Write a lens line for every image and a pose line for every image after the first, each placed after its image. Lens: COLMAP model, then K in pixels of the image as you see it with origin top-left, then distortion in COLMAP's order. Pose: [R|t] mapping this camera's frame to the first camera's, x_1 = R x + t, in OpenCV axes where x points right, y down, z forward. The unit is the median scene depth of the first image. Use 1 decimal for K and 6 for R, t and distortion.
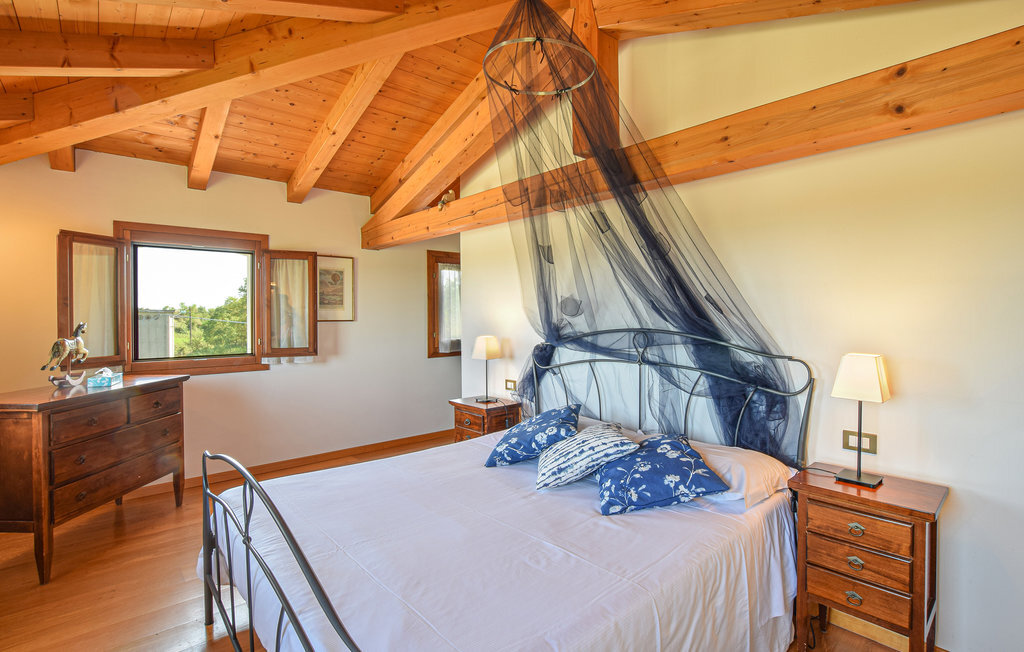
lens RADIAL K [[470.0, 0, 504.4], [0, 470.0, 320.1], [0, 0, 1]] dist [-0.020232, -0.000219]
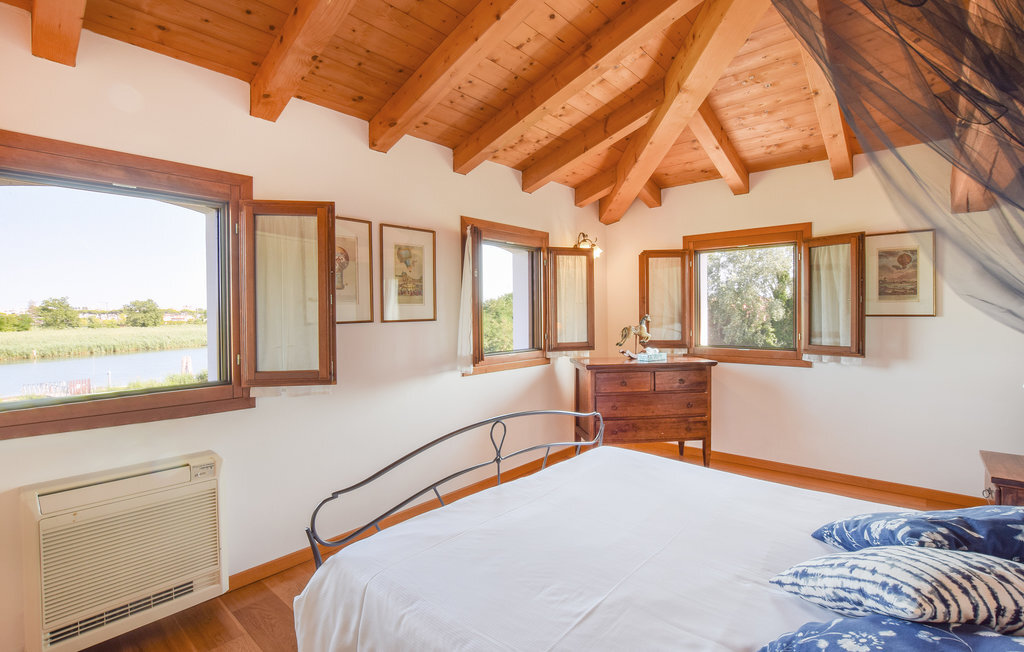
lens RADIAL K [[470.0, 0, 516.8], [0, 470.0, 320.4], [0, 0, 1]] dist [-0.020232, -0.000219]
pose [[0.147920, 0.022002, -0.988755, 0.343902], [-0.003036, 0.999758, 0.021792, -0.005935], [0.988995, -0.000222, 0.147951, 0.301199]]
